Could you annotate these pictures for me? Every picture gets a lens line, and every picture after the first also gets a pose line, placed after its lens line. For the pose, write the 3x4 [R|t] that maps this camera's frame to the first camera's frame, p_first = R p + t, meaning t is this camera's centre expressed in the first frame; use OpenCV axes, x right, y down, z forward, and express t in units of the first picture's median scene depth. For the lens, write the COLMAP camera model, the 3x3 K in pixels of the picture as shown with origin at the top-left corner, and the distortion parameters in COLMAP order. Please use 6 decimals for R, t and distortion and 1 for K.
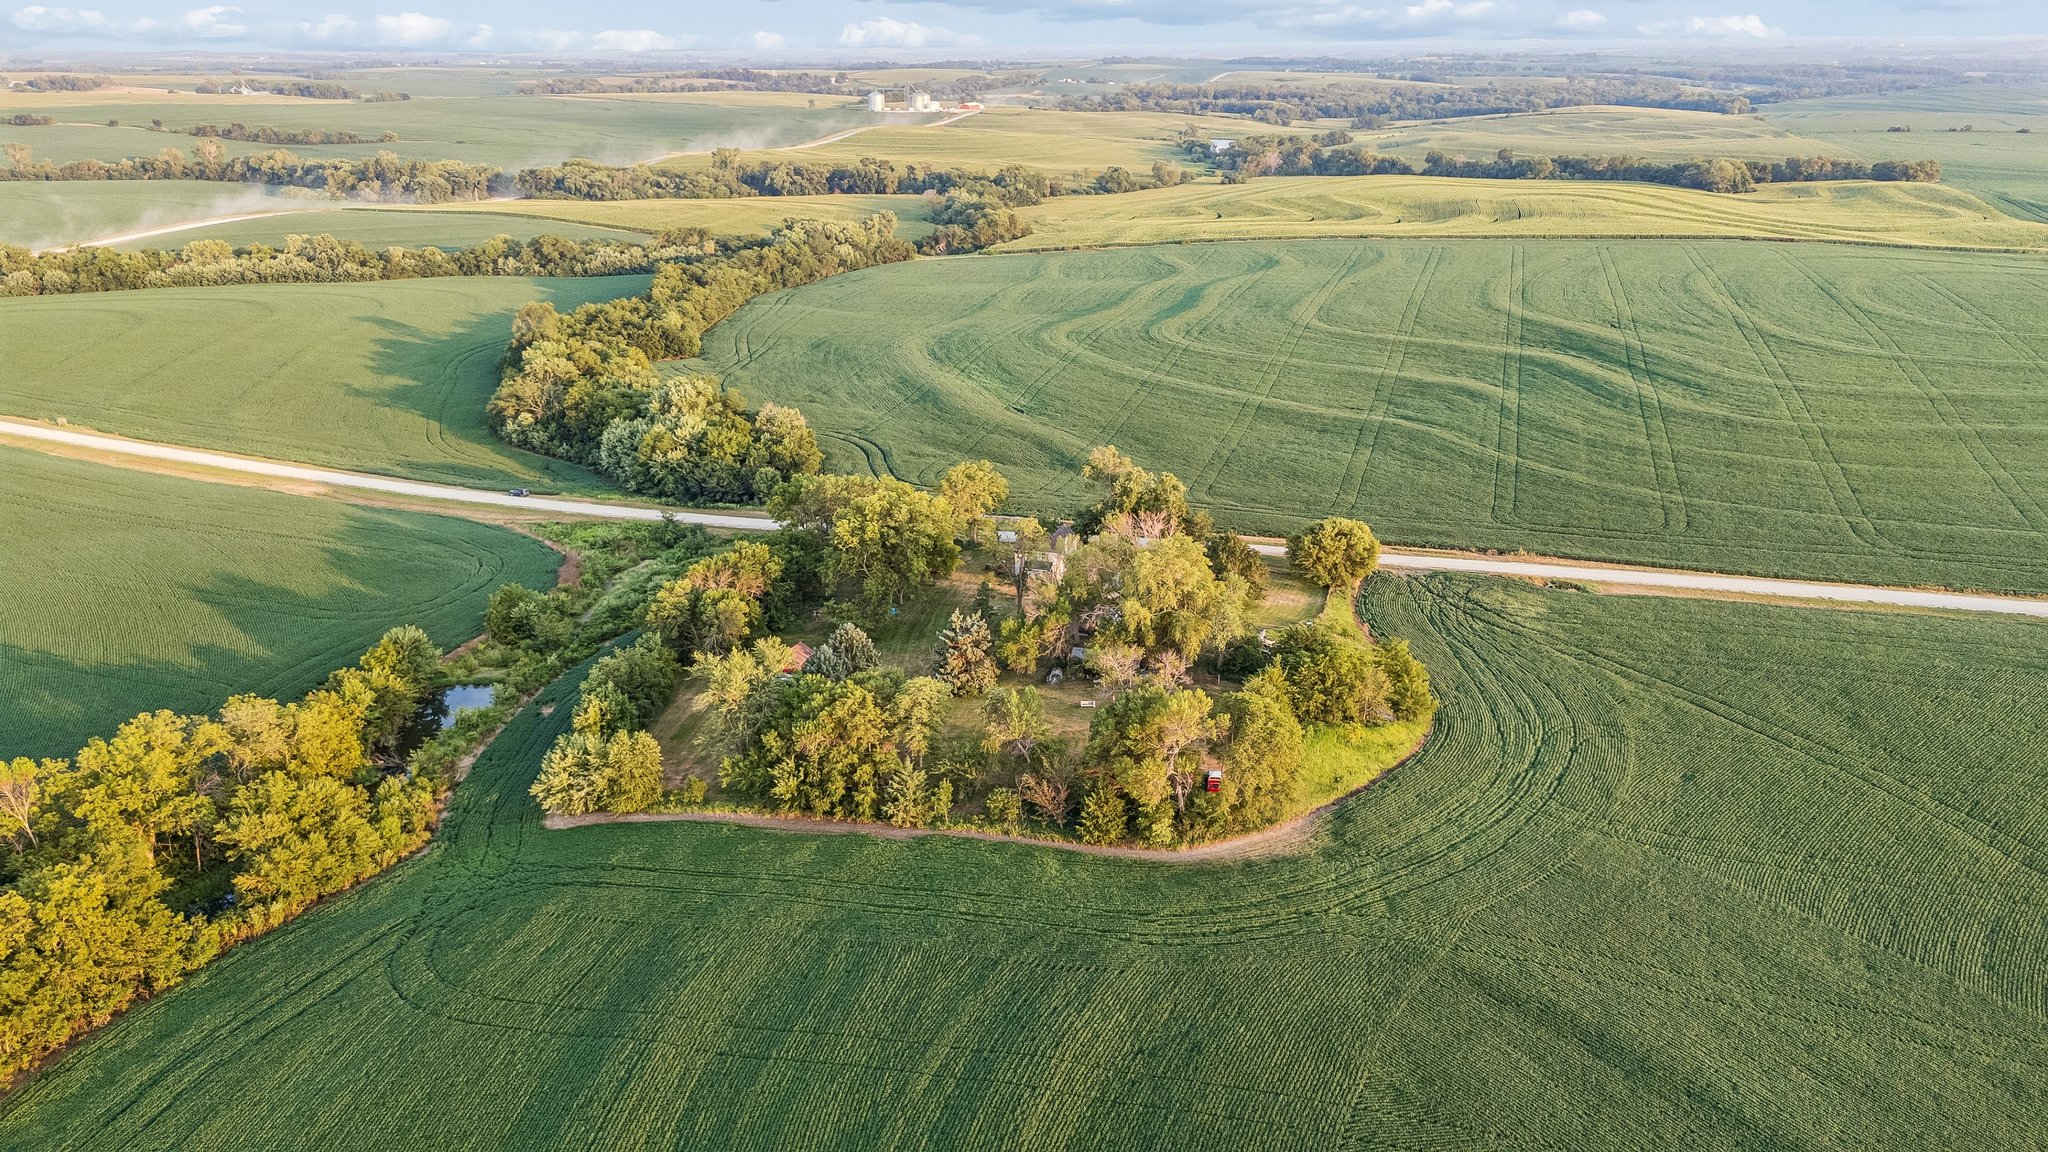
lens RADIAL K [[1513.8, 0, 1017.3], [0, 1513.8, 577.8], [0, 0, 1]] dist [0.072598, -0.077767]
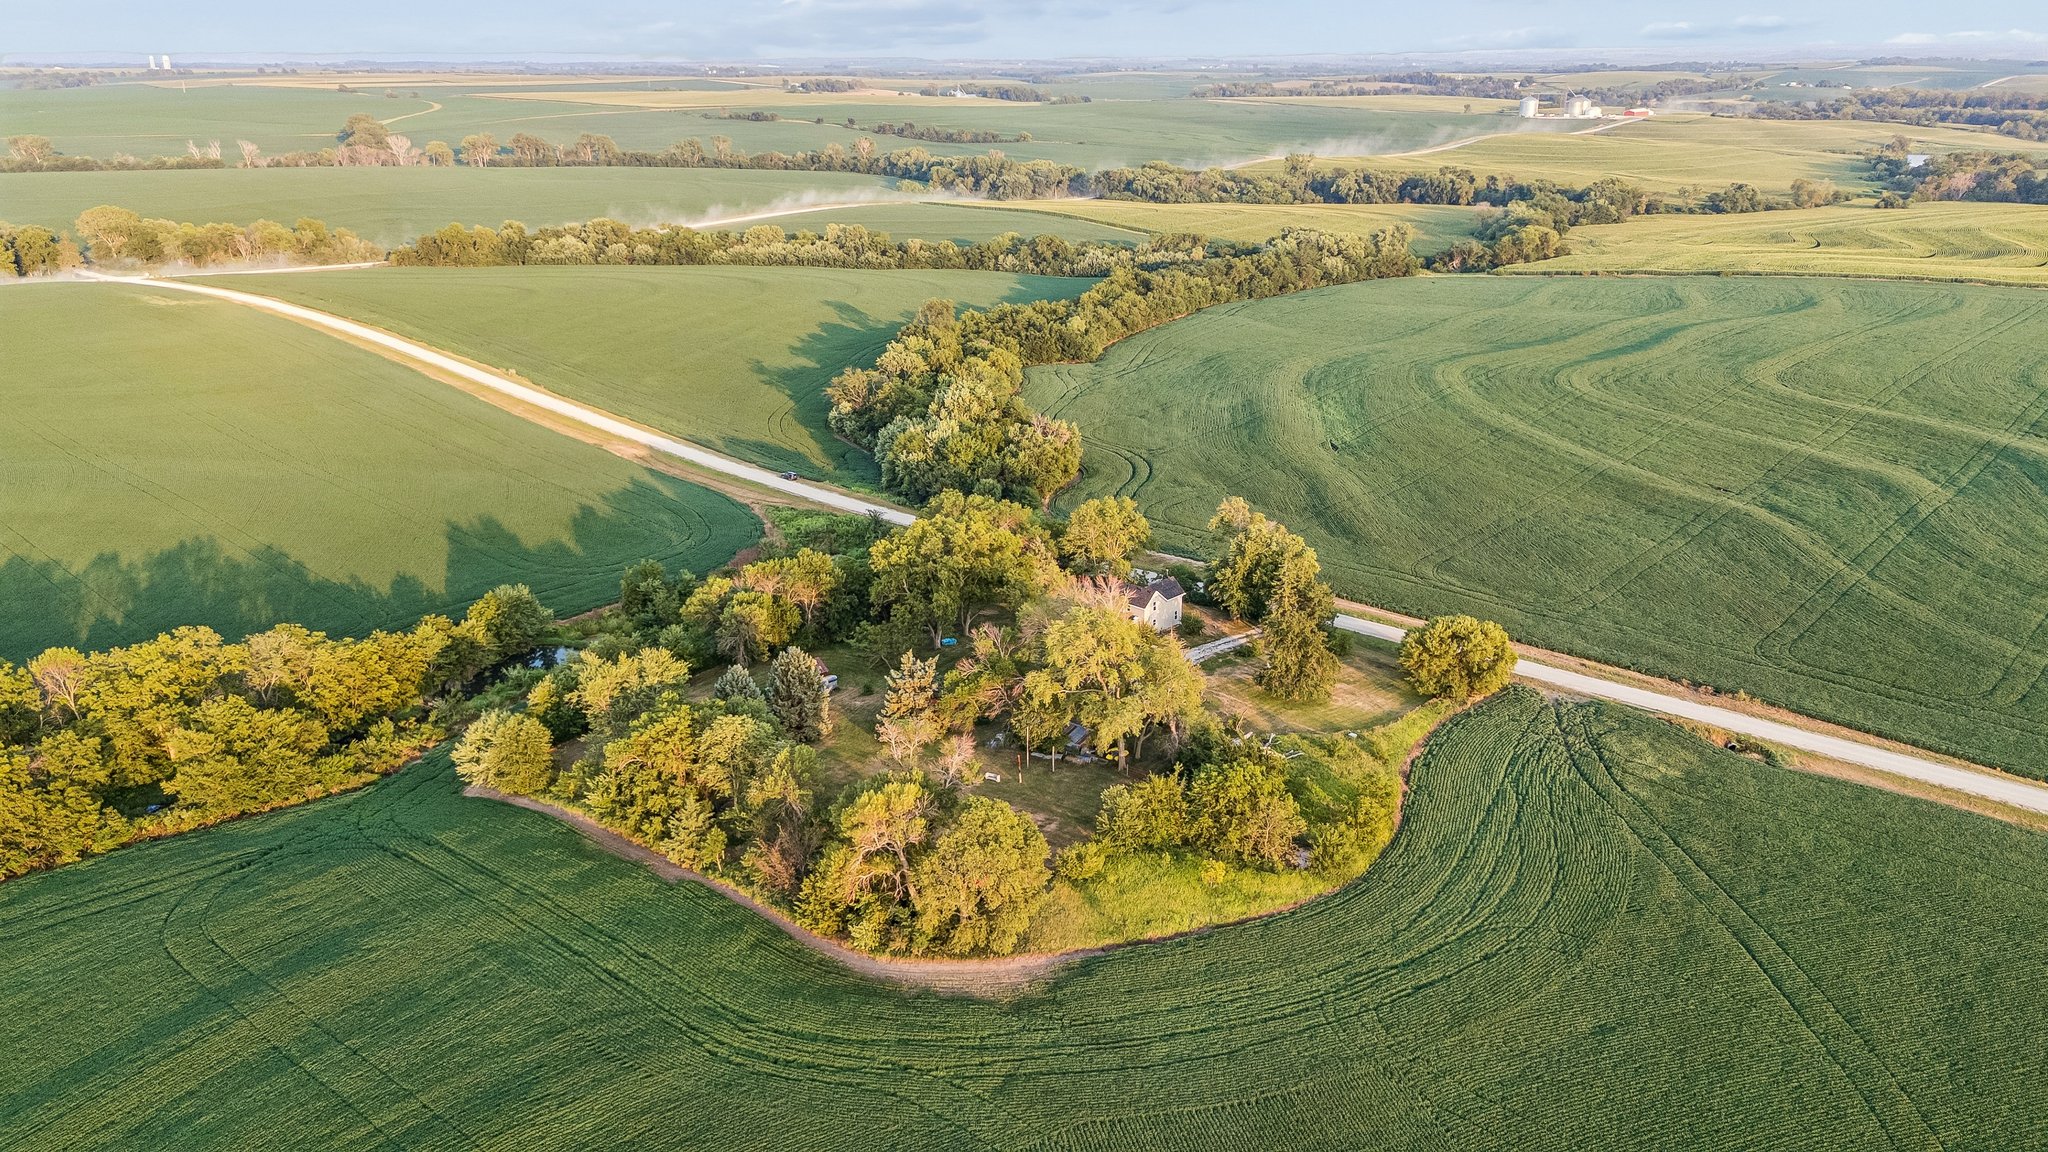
lens RADIAL K [[1513.8, 0, 1017.3], [0, 1513.8, 577.8], [0, 0, 1]] dist [0.072598, -0.077767]
pose [[0.902731, 0.141095, -0.406409, 0.105423], [-0.141925, 0.989474, 0.028270, -0.015921], [0.406120, 0.032159, 0.913254, 0.044727]]
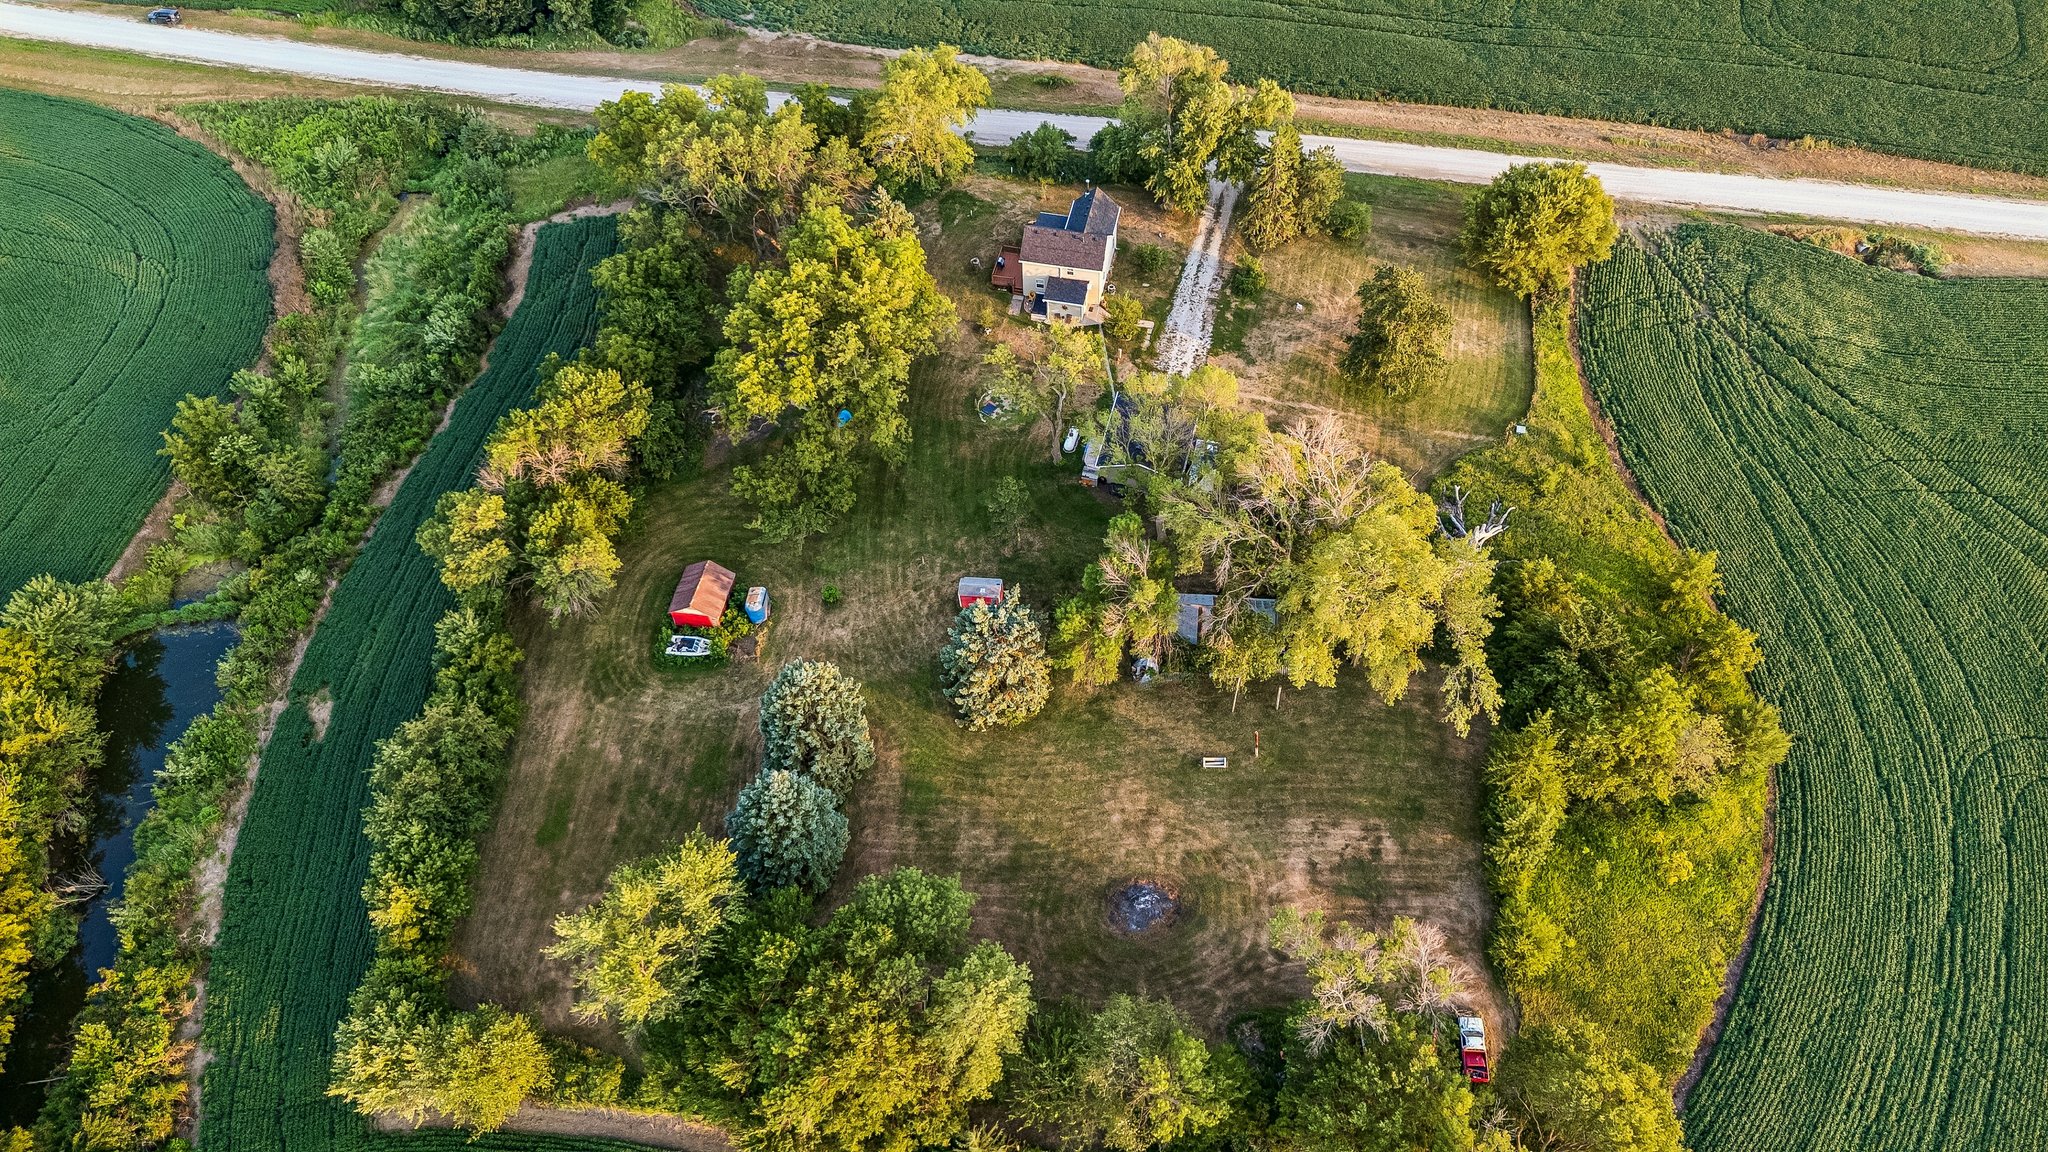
lens RADIAL K [[1513.8, 0, 1017.3], [0, 1513.8, 577.8], [0, 0, 1]] dist [0.072598, -0.077767]
pose [[0.995049, -0.087881, 0.046408, -0.014180], [0.046639, 0.825278, 0.562798, -0.083683], [-0.087759, -0.557847, 0.825291, 0.138412]]
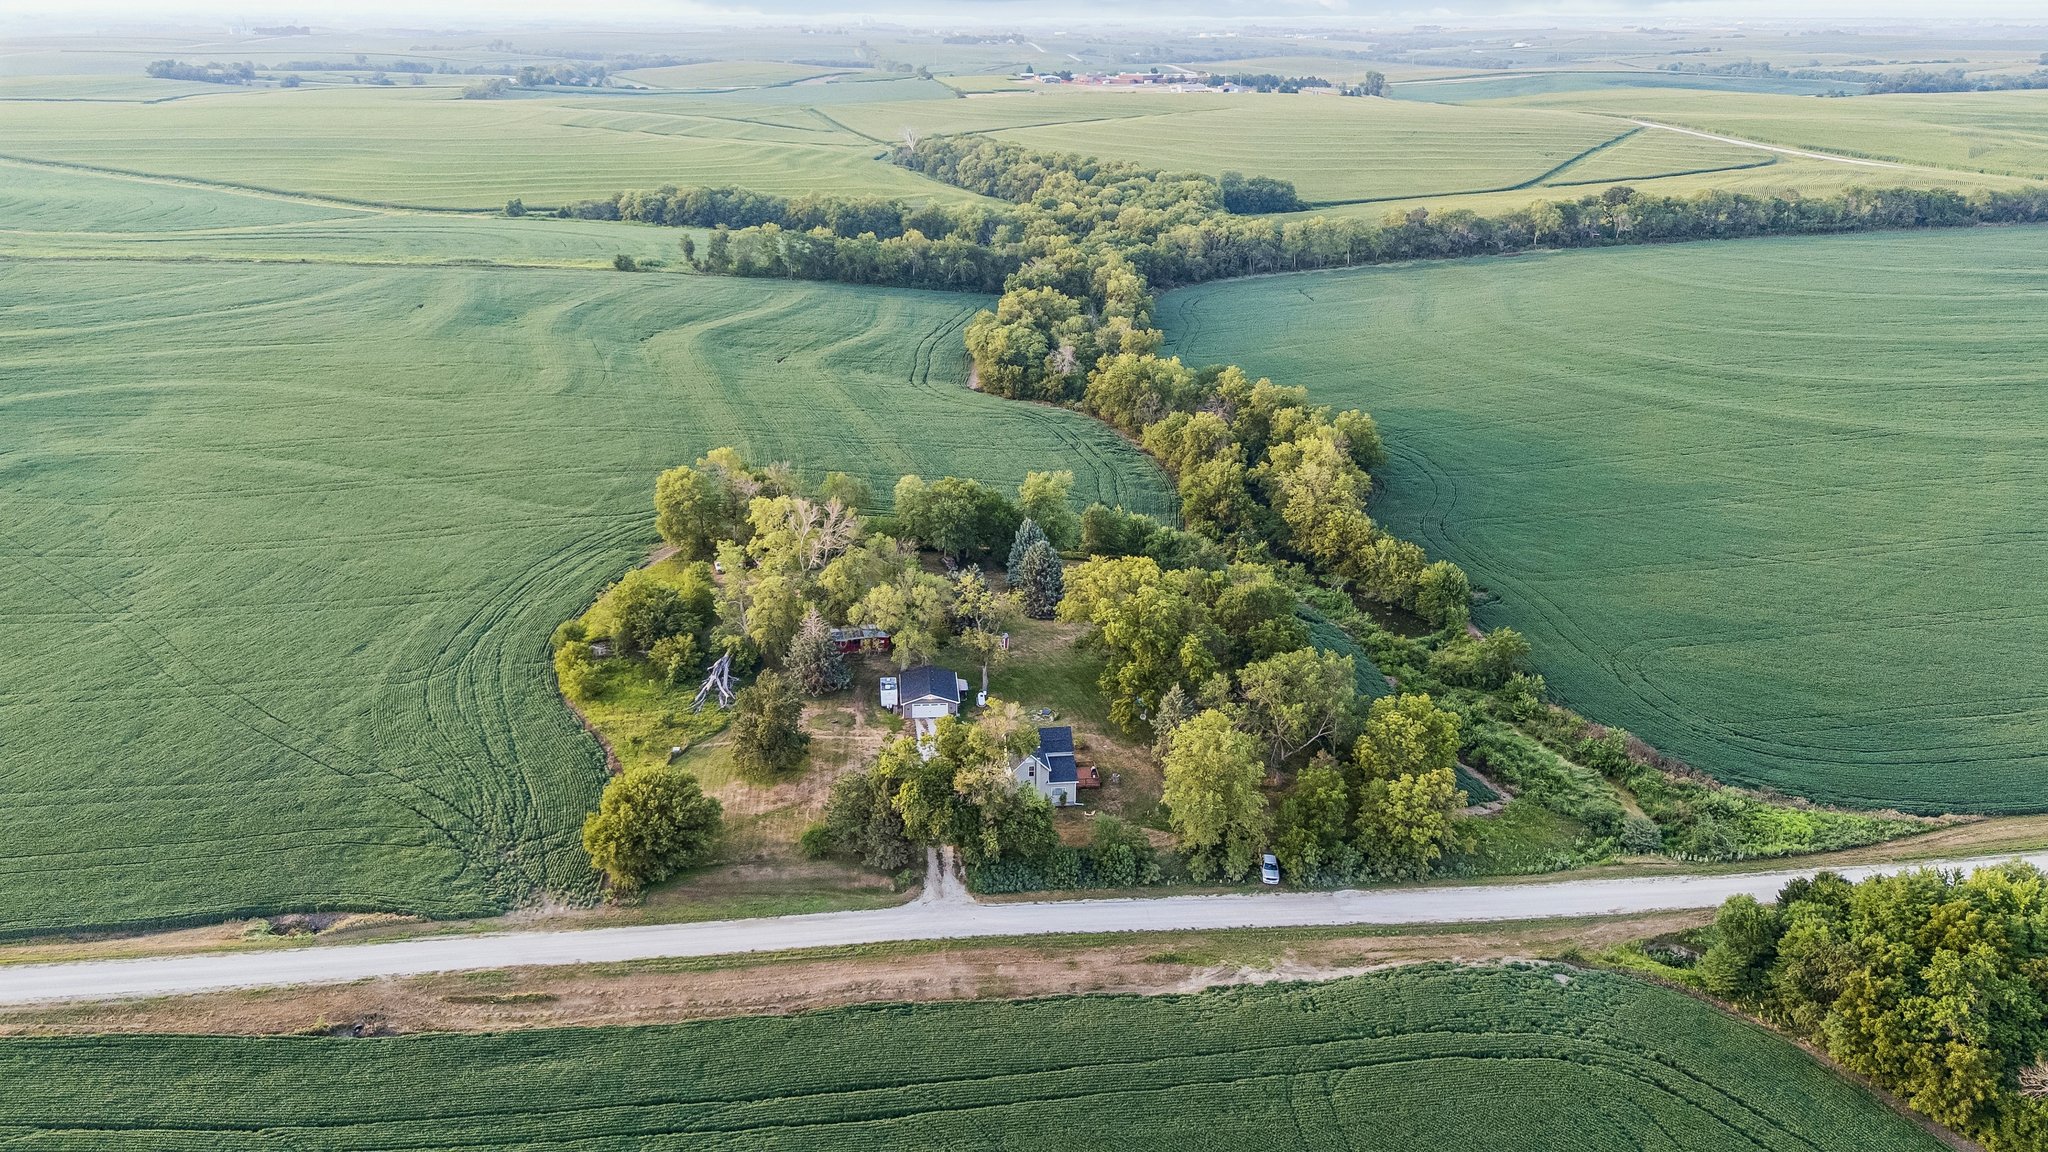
lens RADIAL K [[1492.5, 0, 1029.1], [0, 1492.5, 600.9], [0, 0, 1]] dist [0.082777, -0.097255]
pose [[-0.900891, 0.161146, -0.403022, 0.101992], [-0.143758, 0.765342, 0.627364, -0.178969], [0.409546, 0.623124, -0.666324, 0.475740]]
